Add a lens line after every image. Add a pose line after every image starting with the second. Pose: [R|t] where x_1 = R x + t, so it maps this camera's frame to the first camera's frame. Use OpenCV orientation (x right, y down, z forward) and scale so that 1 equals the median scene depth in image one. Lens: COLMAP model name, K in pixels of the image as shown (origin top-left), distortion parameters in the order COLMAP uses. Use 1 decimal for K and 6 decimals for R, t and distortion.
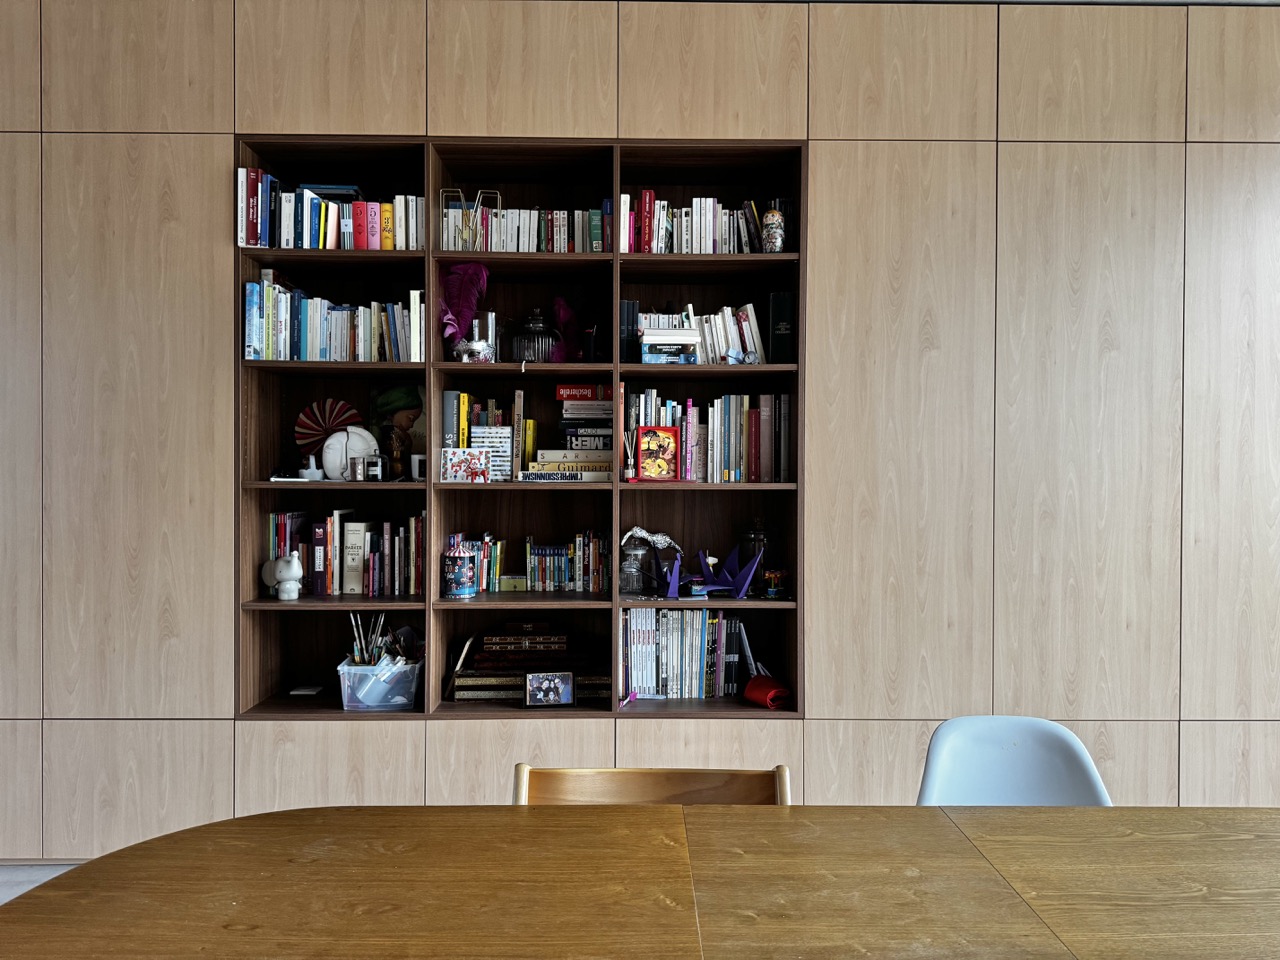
lens RADIAL K [[901.0, 0, 654.2], [0, 901.0, 480.0], [0, 0, 1]] dist [0.052977, -0.060748]
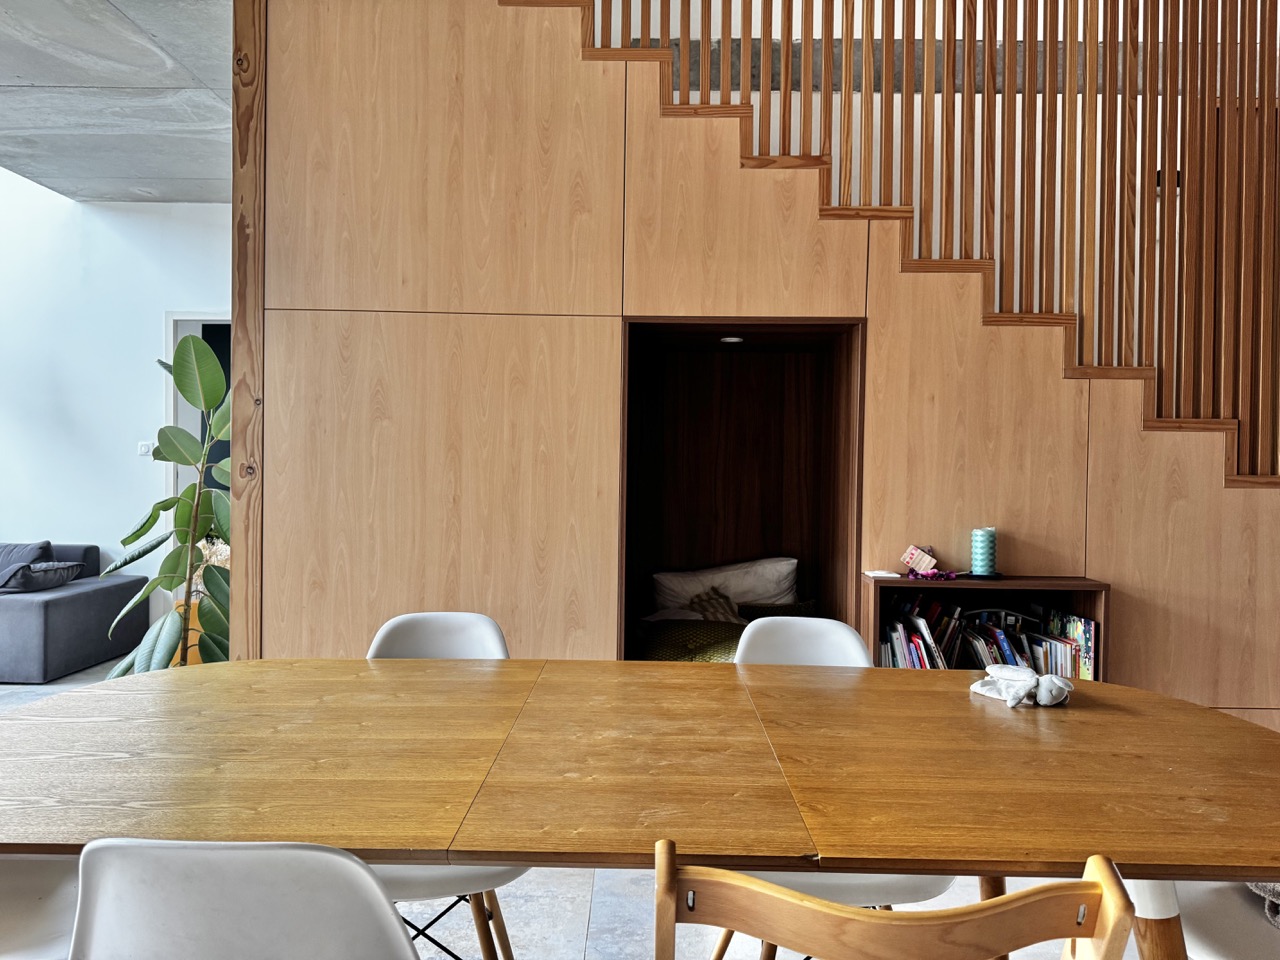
lens RADIAL K [[901.0, 0, 643.9], [0, 901.0, 482.3], [0, 0, 1]] dist [0.052977, -0.060748]
pose [[-0.999569, -0.018403, 0.022859, 0.073206], [-0.017758, 0.999447, 0.028118, 0.026962], [-0.023364, 0.027700, -0.999343, 0.801697]]
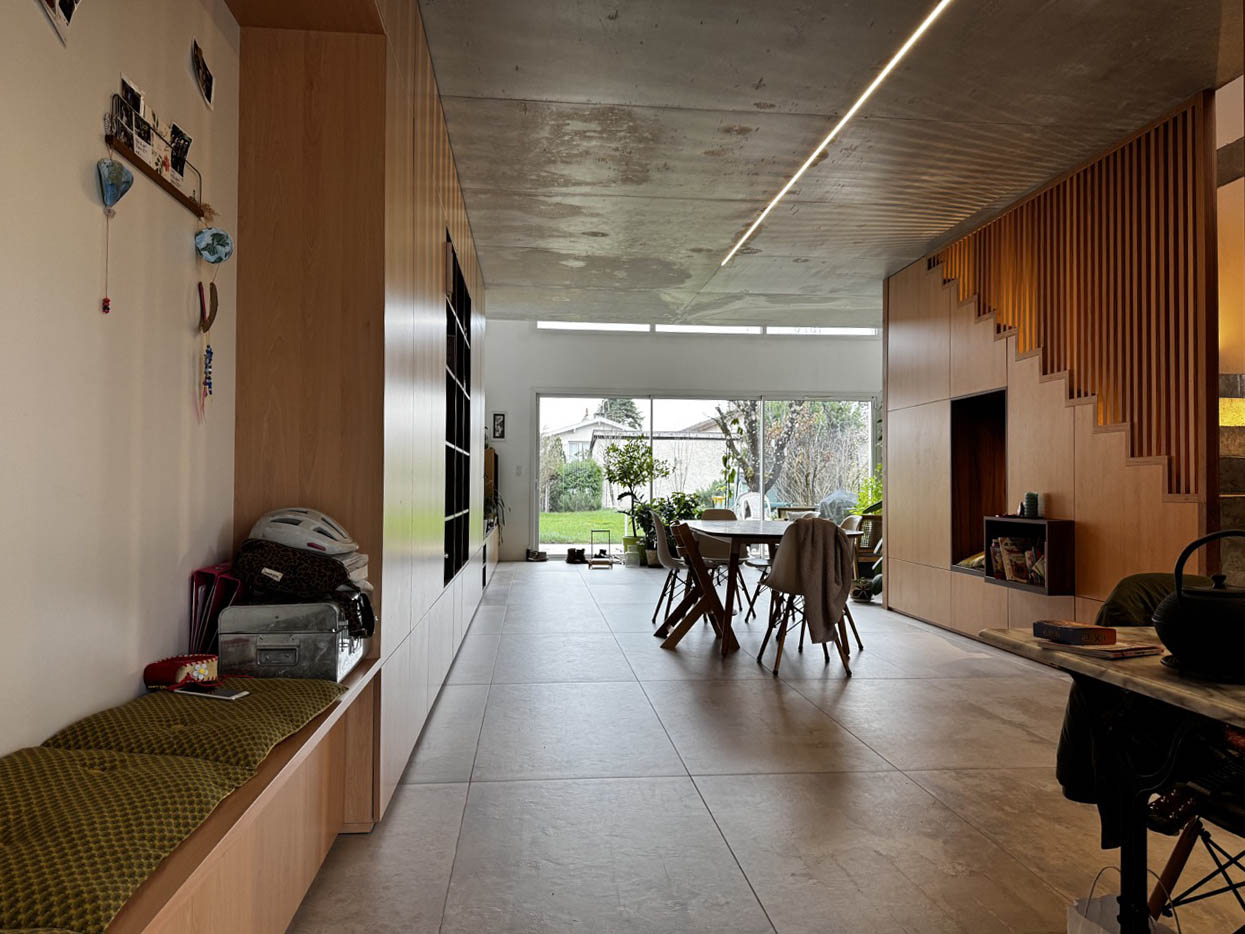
lens RADIAL K [[876.4, 0, 616.6], [0, 876.4, 467.0], [0, 0, 1]] dist [0.052977, -0.060748]
pose [[-0.075714, 0.020370, 0.996921, -1.897562], [0.005002, 0.999786, -0.020049, 0.075817], [-0.997117, 0.003469, -0.075800, 0.786116]]
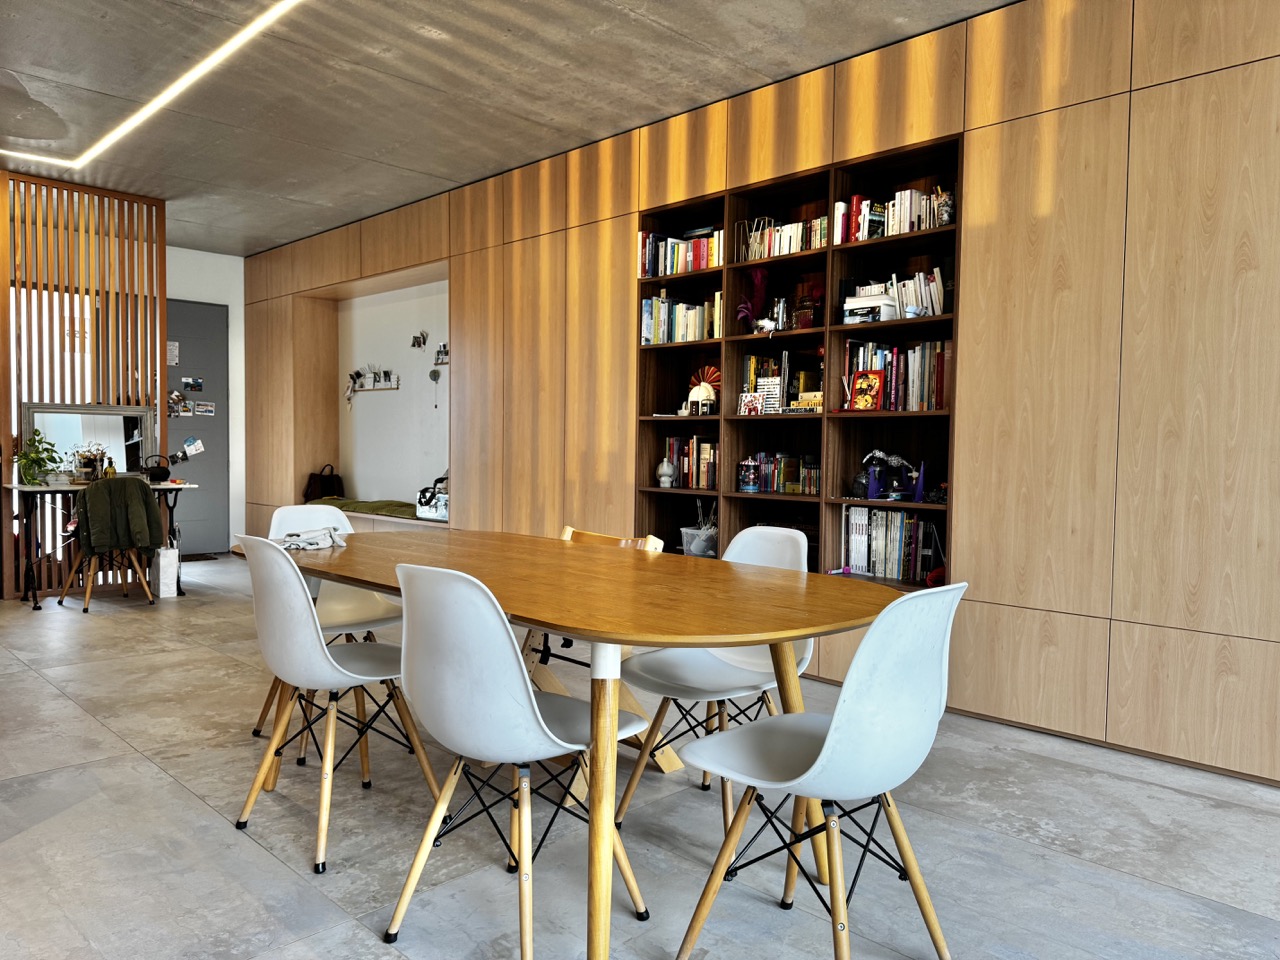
lens RADIAL K [[901.0, 0, 645.1], [0, 901.0, 487.5], [0, 0, 1]] dist [0.052977, -0.060748]
pose [[0.701500, 0.038641, -0.711622, 0.757291], [-0.018622, 0.999182, 0.035899, 0.073719], [0.712427, -0.011932, 0.701645, -0.182710]]
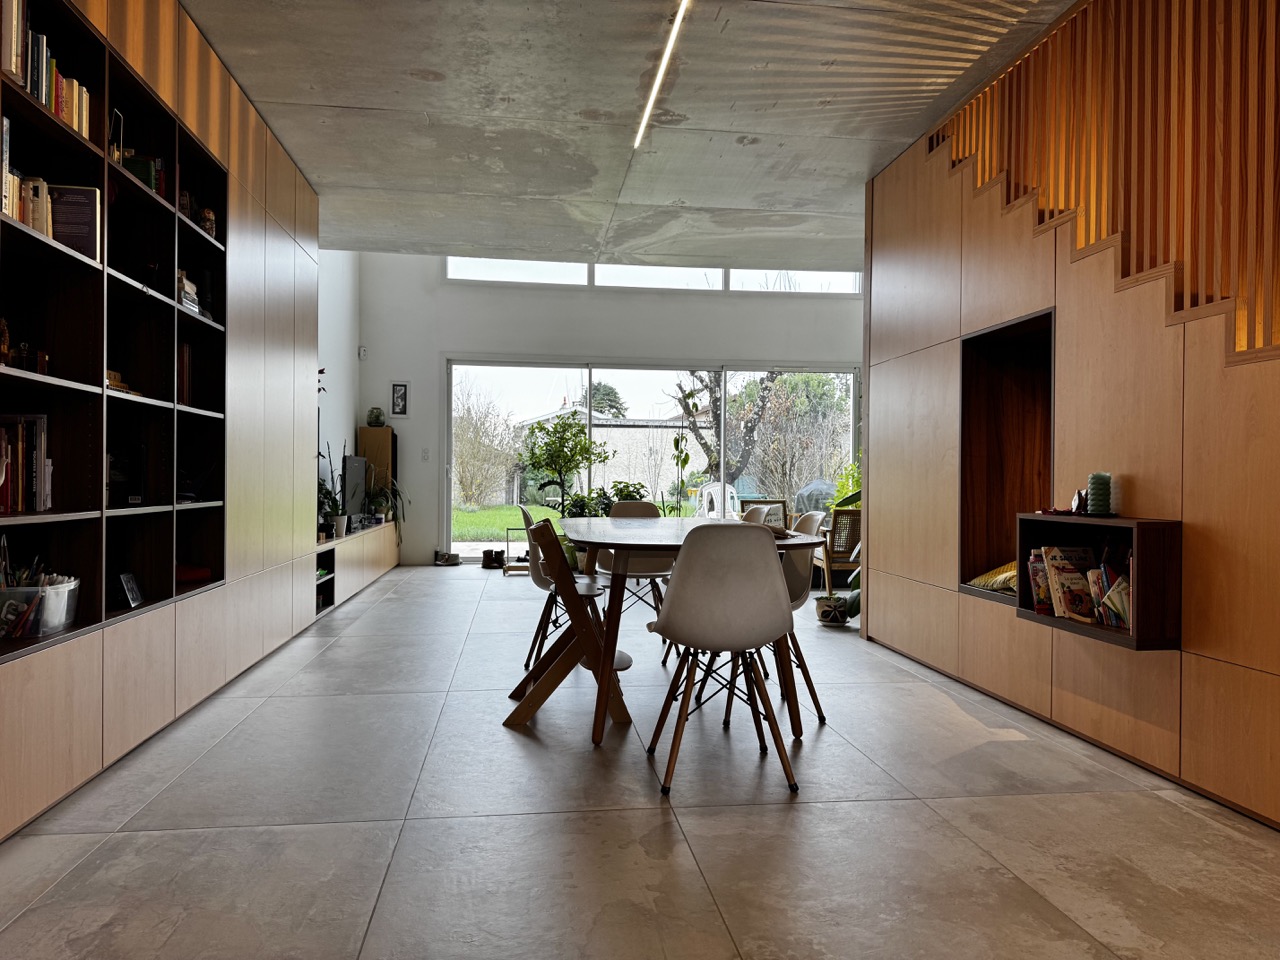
lens RADIAL K [[901.0, 0, 640.2], [0, 901.0, 479.1], [0, 0, 1]] dist [0.052977, -0.060748]
pose [[-0.121589, -0.002616, 0.992577, -1.245112], [0.002935, 0.999991, 0.002995, 0.096632], [-0.992576, 0.003278, -0.121580, 0.519760]]
